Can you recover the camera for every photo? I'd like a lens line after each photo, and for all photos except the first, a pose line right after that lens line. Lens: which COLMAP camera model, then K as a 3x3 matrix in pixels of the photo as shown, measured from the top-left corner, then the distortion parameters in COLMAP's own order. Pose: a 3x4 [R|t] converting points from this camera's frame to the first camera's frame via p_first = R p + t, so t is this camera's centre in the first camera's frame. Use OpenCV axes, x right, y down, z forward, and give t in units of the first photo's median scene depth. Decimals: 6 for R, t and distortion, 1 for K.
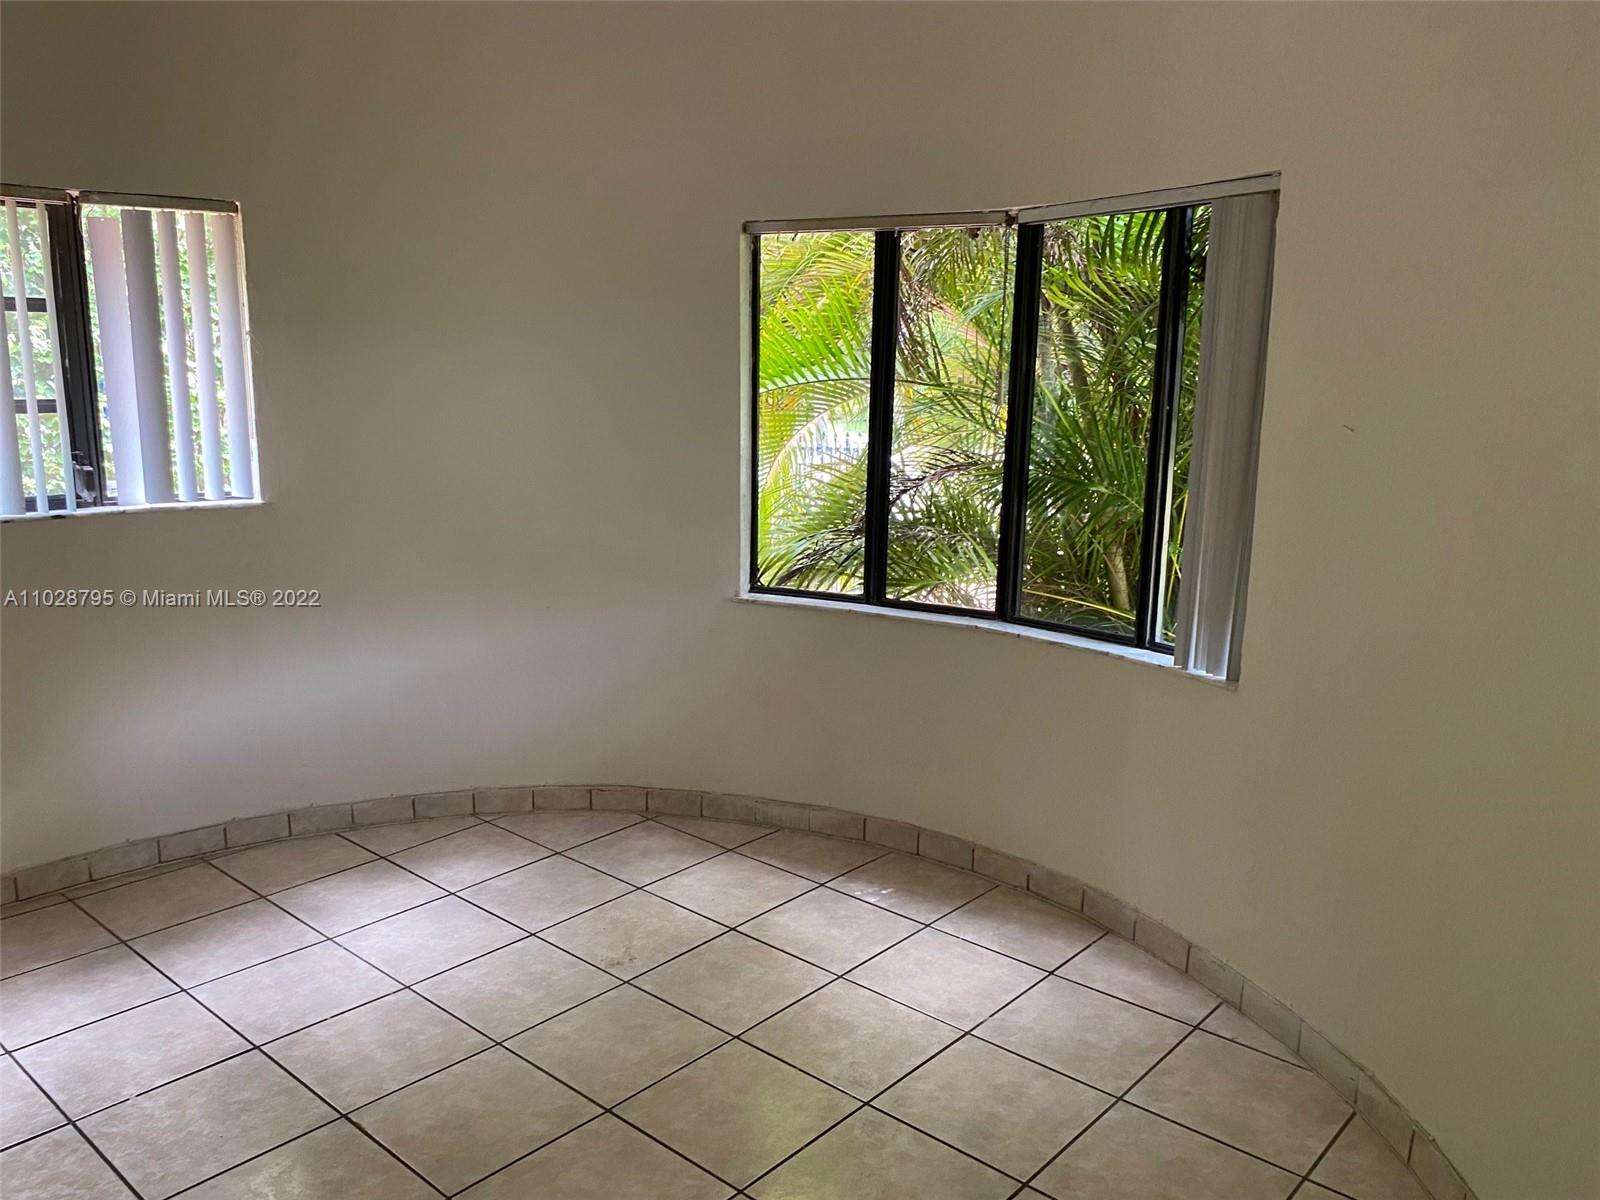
lens RADIAL K [[1219.7, 0, 739.8], [0, 1219.7, 607.8], [0, 0, 1]] dist [0.055894, -0.068570]
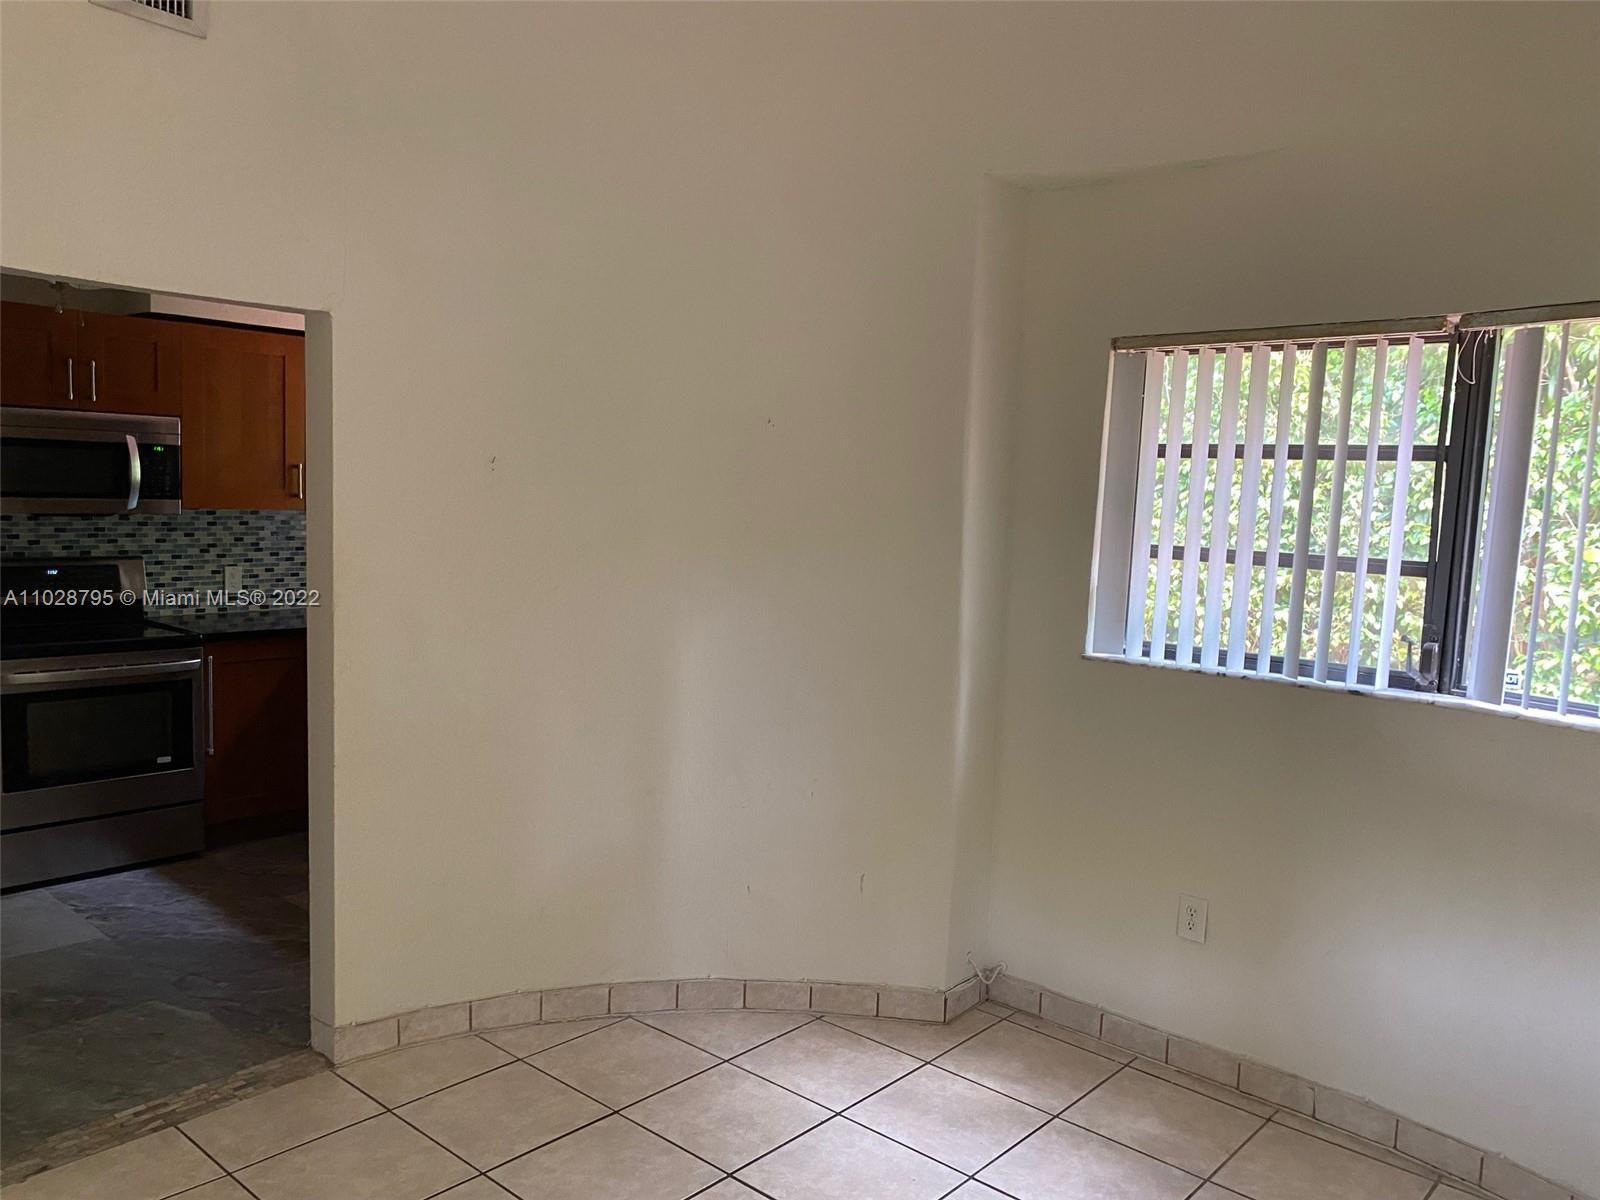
lens RADIAL K [[1219.7, 0, 798.3], [0, 1219.7, 601.7], [0, 0, 1]] dist [0.055894, -0.068570]
pose [[0.024253, 0.086672, -0.995942, 0.277752], [-0.236507, 0.968452, 0.078521, -0.104152], [0.971327, 0.233643, 0.043987, 0.535247]]
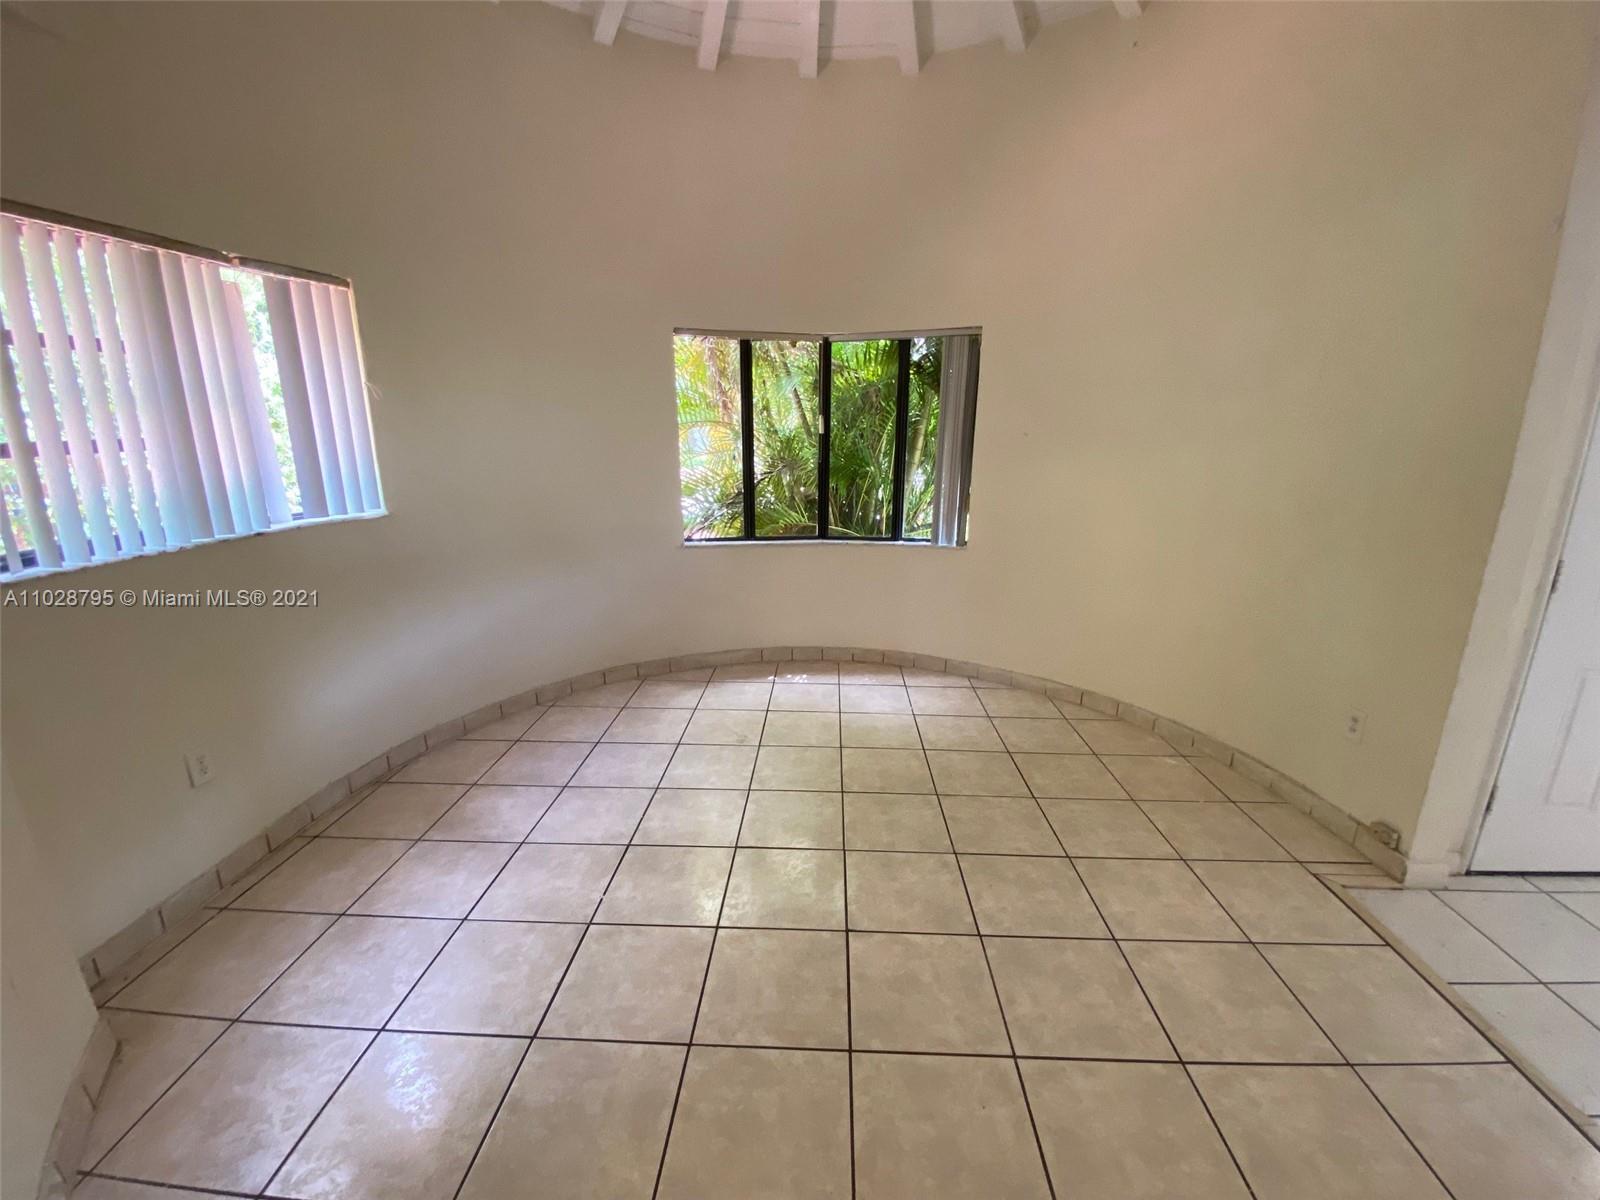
lens RADIAL K [[661.5, 0, 792.7], [0, 661.5, 610.7], [0, 0, 1]] dist [0.003918, -0.000131]
pose [[0.770812, -0.177668, 0.611787, -0.523686], [0.130736, 0.984000, 0.121042, -0.010592], [-0.623503, -0.013318, 0.781707, 0.155387]]
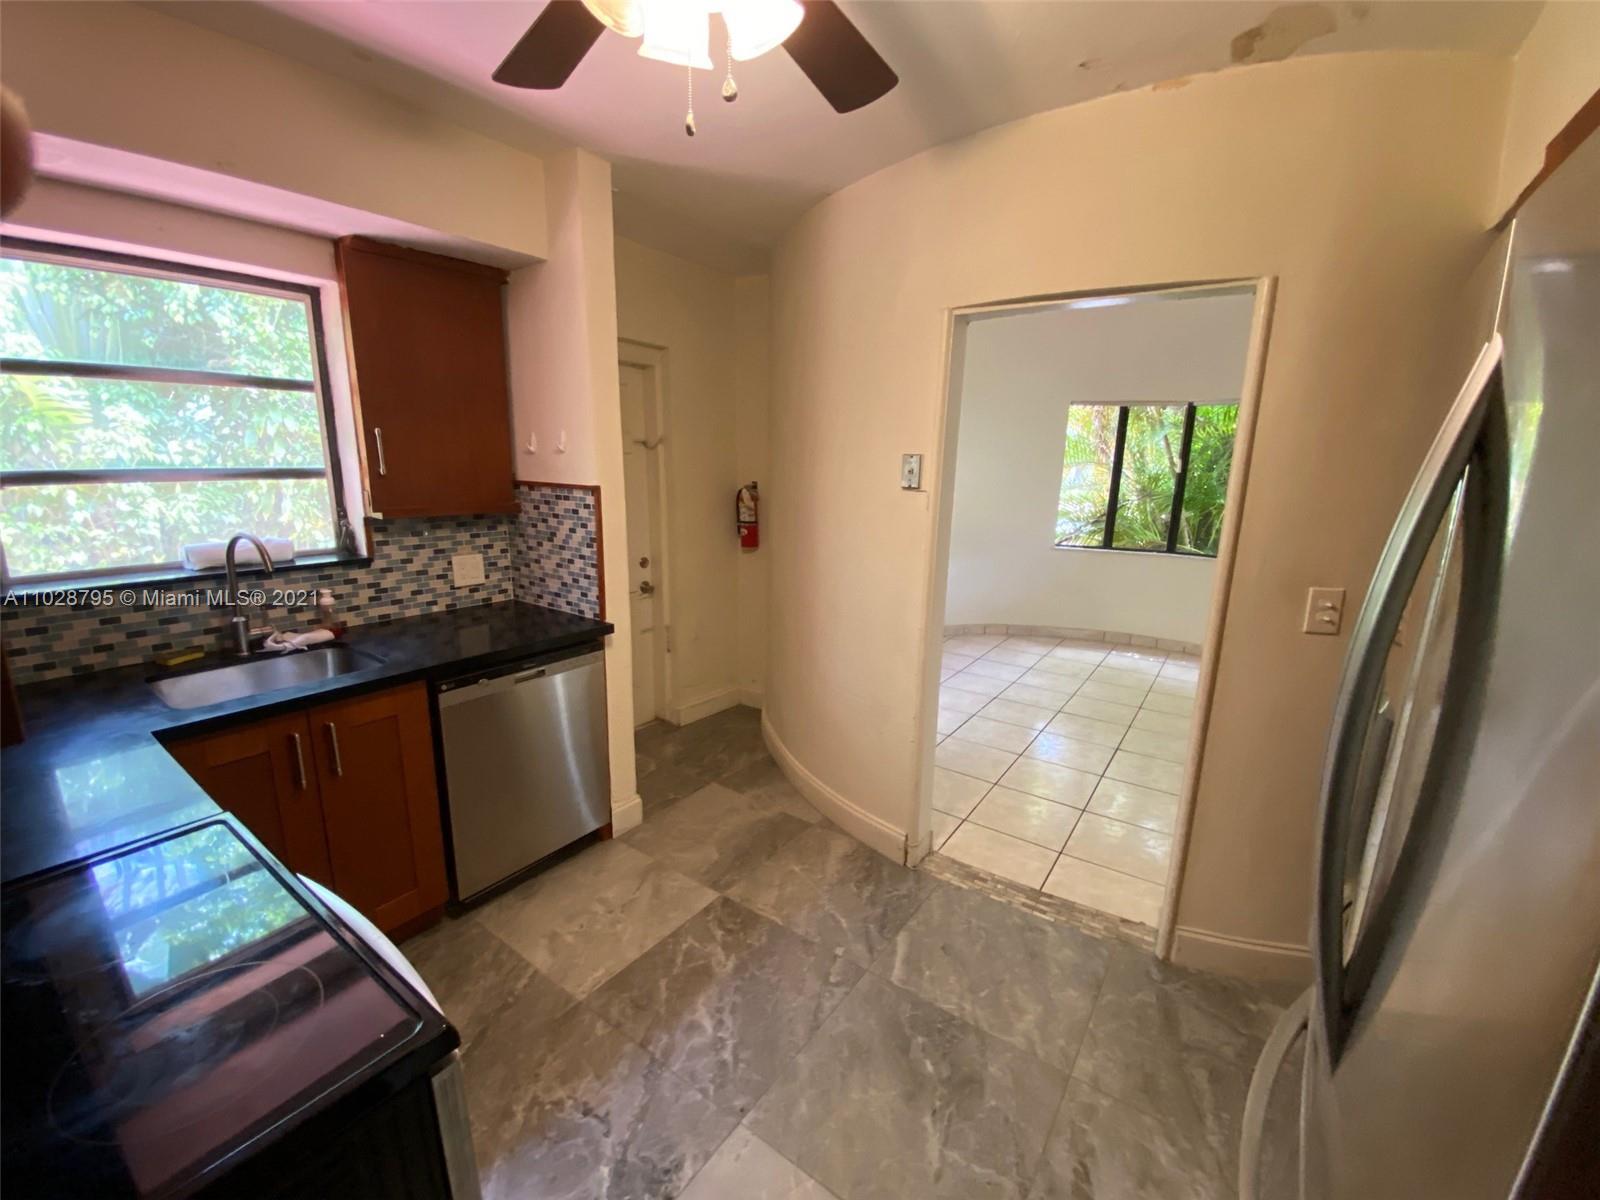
lens RADIAL K [[661.5, 0, 768.9], [0, 661.5, 600.7], [0, 0, 1]] dist [0.003918, -0.000131]
pose [[0.994134, -0.016122, 0.106943, -0.802970], [0.013806, 0.999655, 0.022357, 0.068340], [-0.107266, -0.020749, 0.994014, -0.342651]]
